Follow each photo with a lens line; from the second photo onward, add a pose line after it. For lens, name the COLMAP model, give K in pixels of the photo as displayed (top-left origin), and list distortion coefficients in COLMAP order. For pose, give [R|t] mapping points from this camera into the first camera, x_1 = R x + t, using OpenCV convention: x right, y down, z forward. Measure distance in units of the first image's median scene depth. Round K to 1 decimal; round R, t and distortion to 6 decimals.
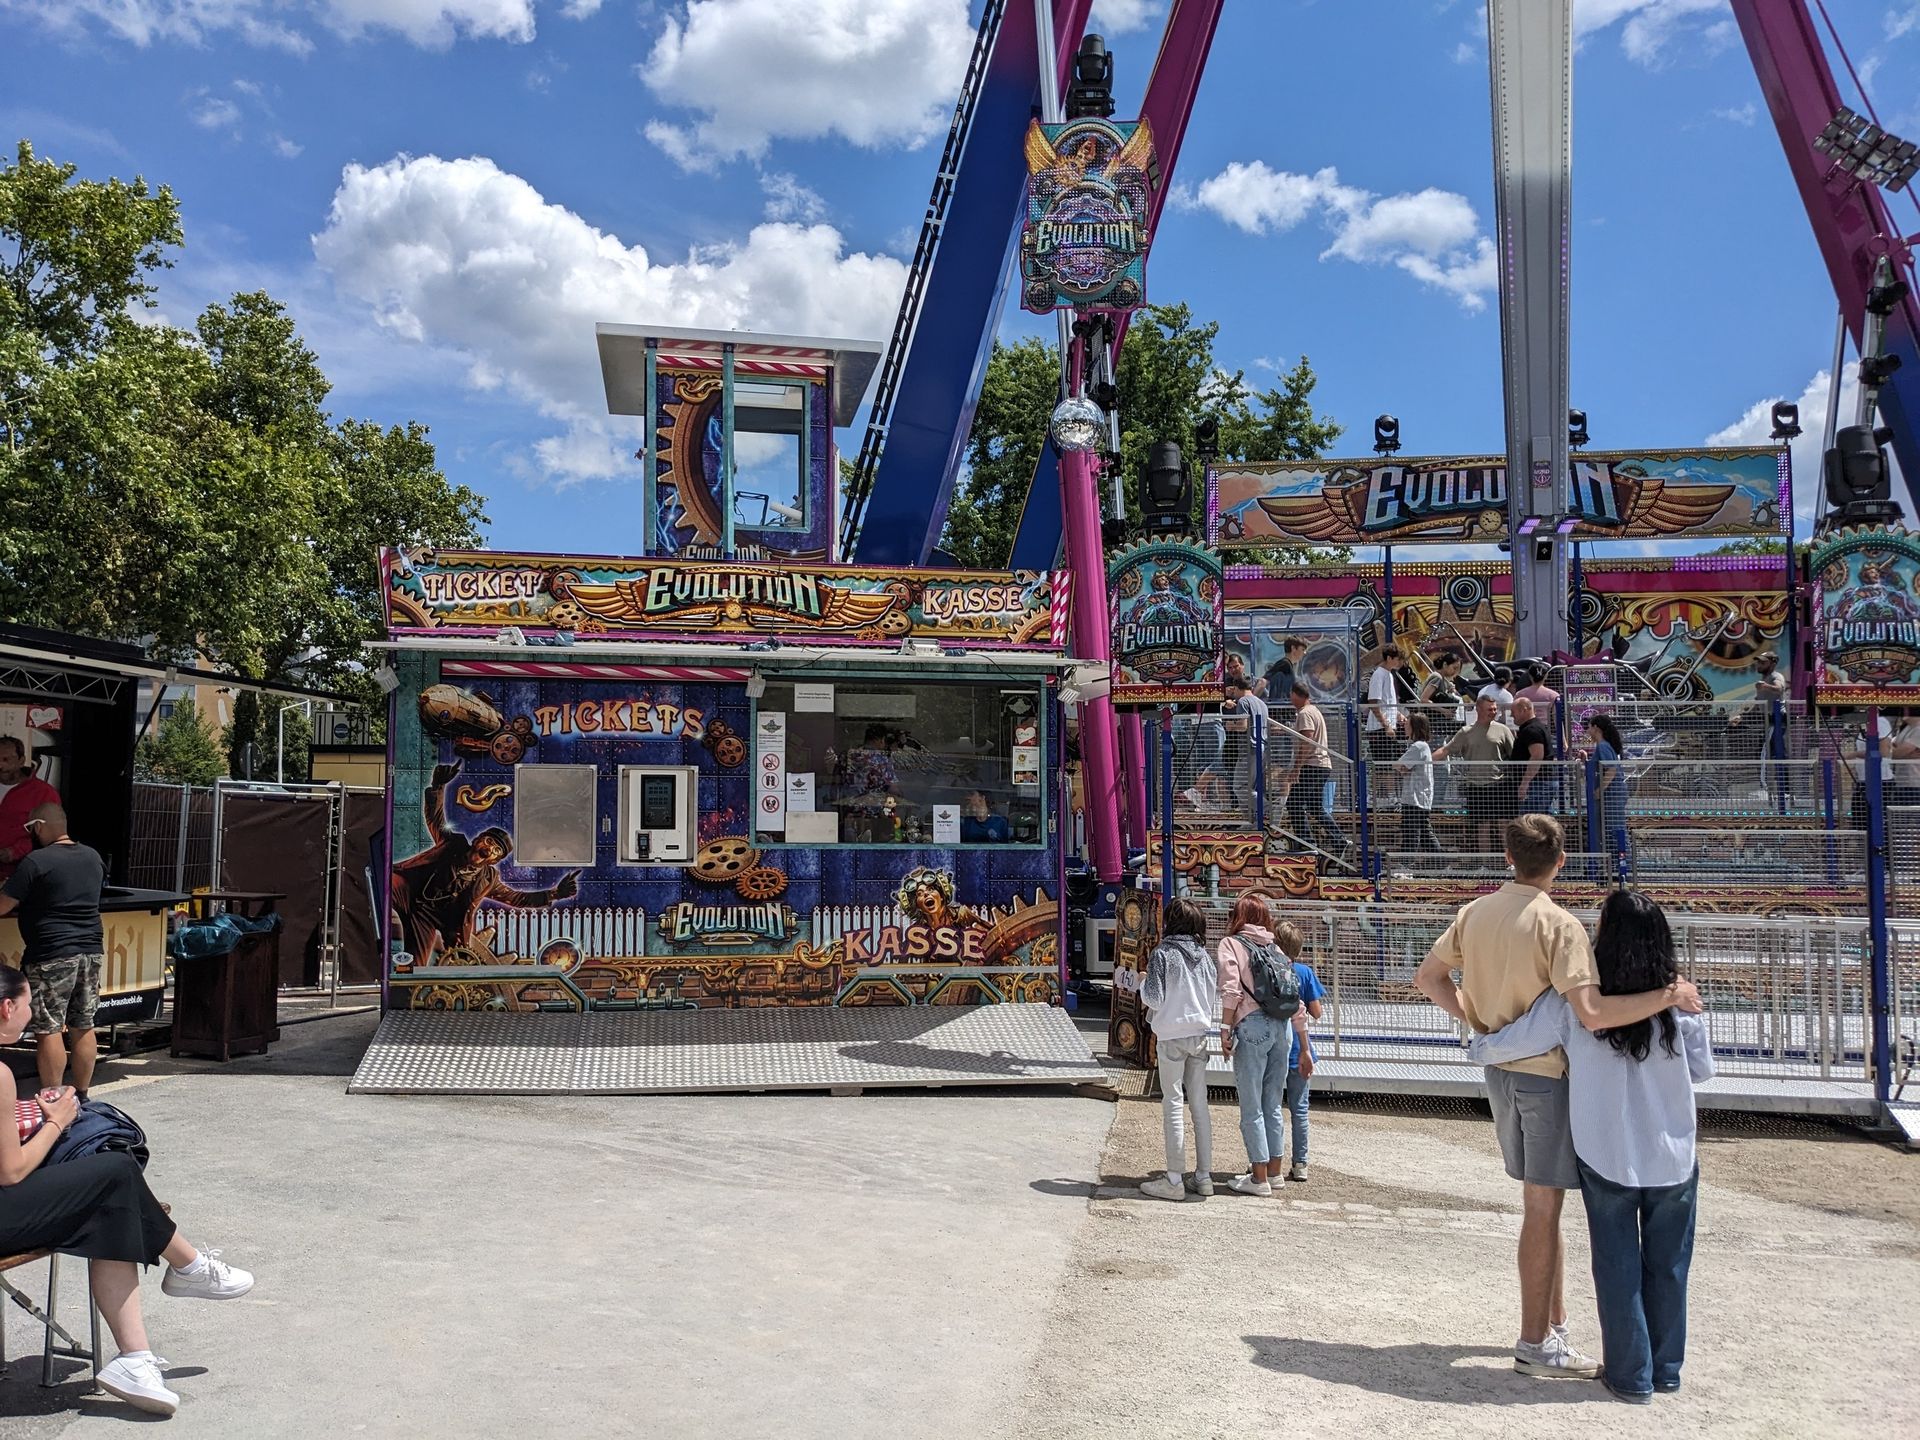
lens RADIAL K [[1462.5, 0, 960.7], [0, 1462.5, 723.8], [0, 0, 1]] dist [-0.002681, -0.013840]
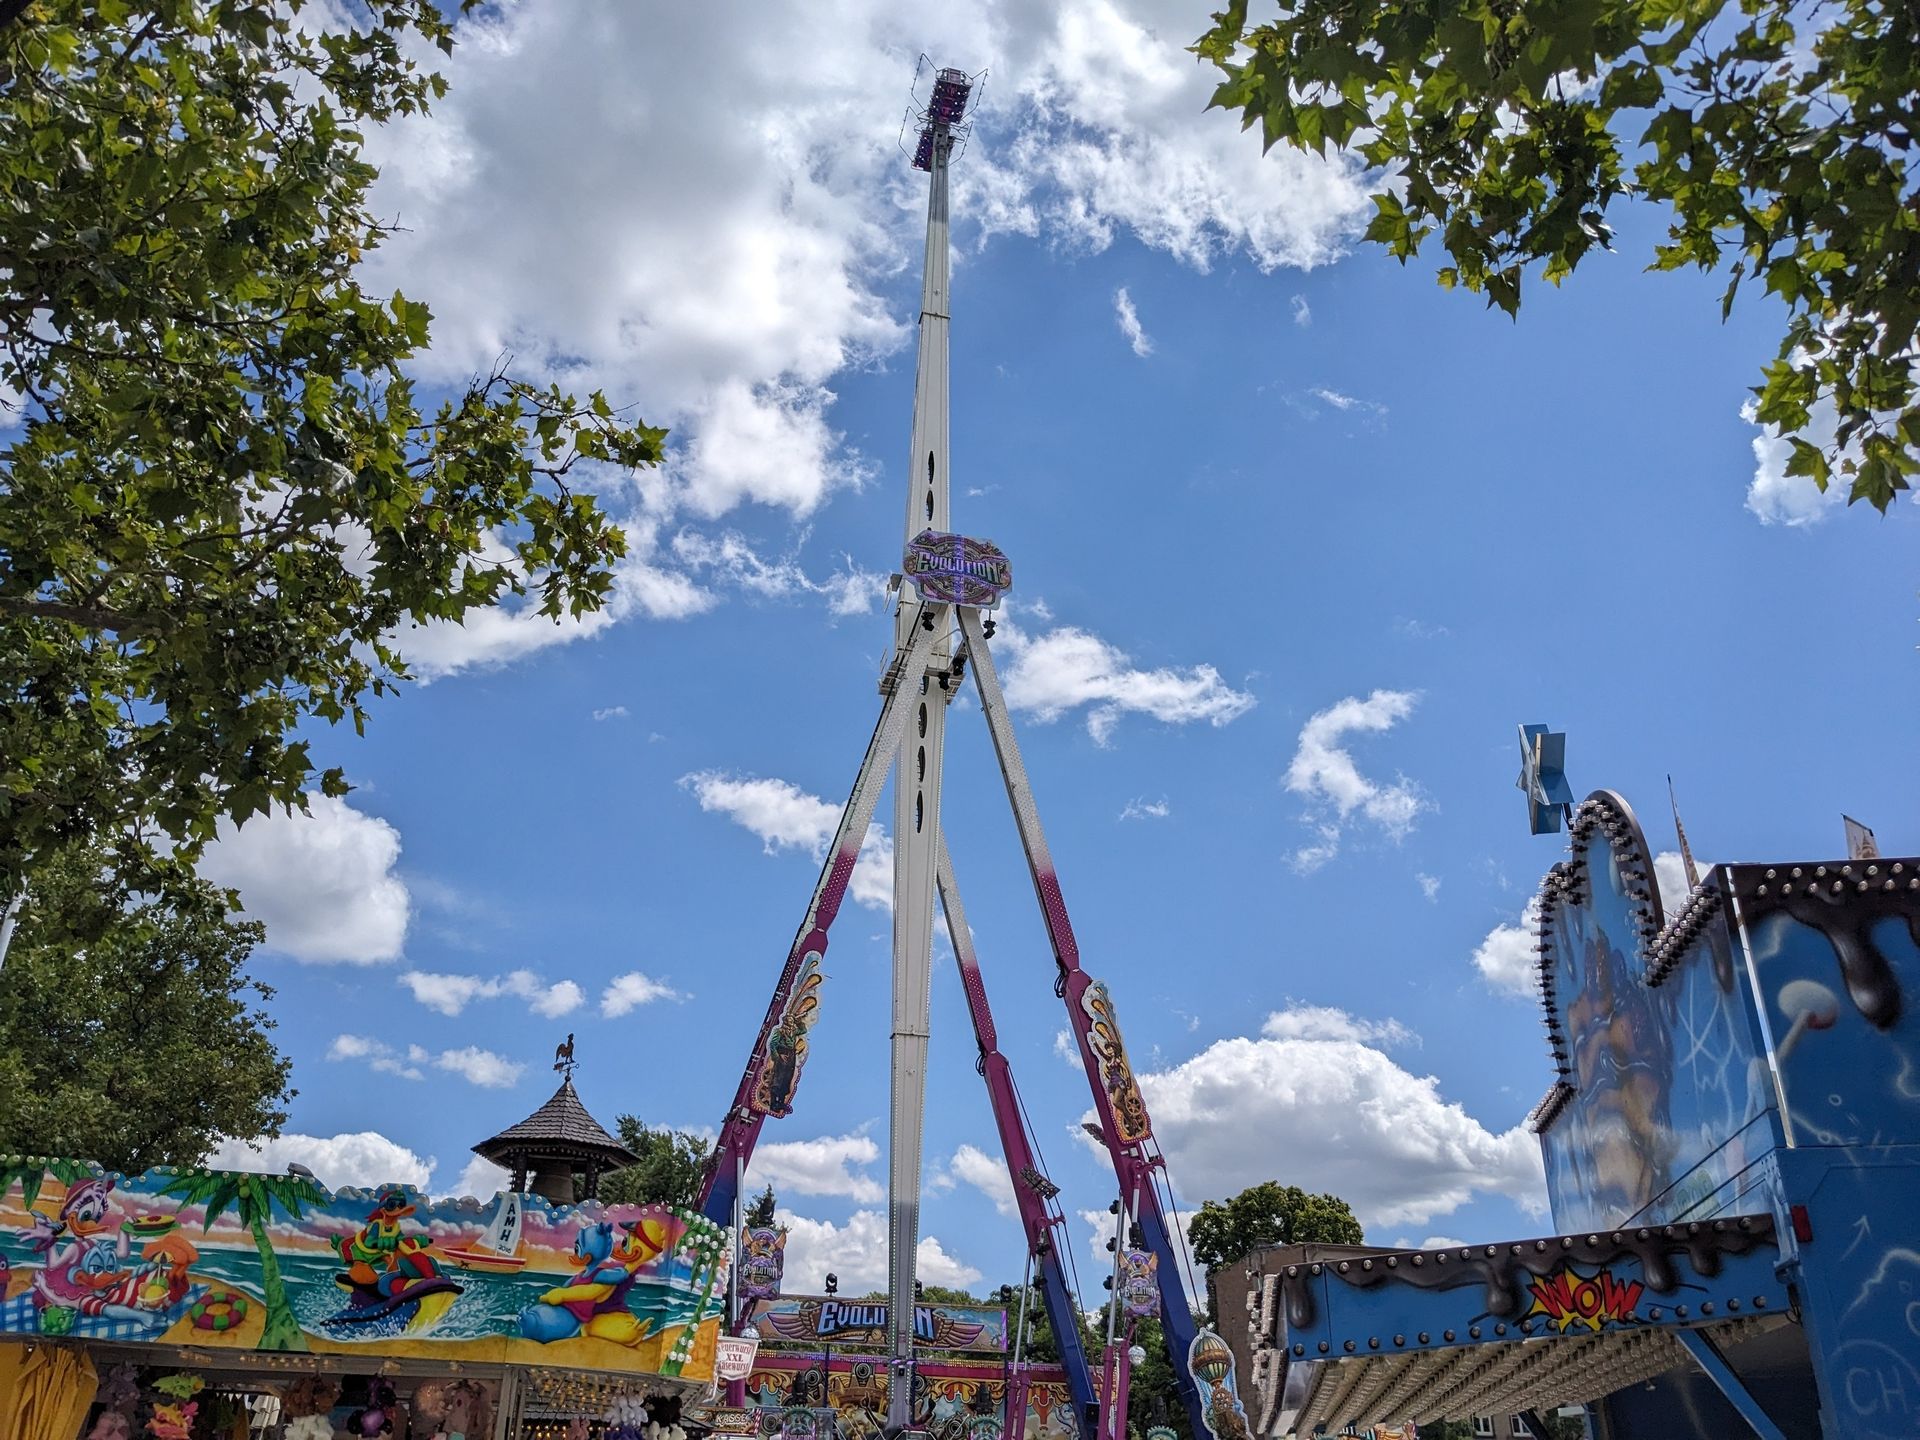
lens RADIAL K [[1462.5, 0, 955.6], [0, 1462.5, 719.6], [0, 0, 1]] dist [-0.002681, -0.013840]
pose [[0.912011, 0.194836, 0.360936, -0.470216], [-0.029510, 0.908864, -0.416047, -0.076555], [-0.409103, 0.368788, 0.834644, -1.135838]]
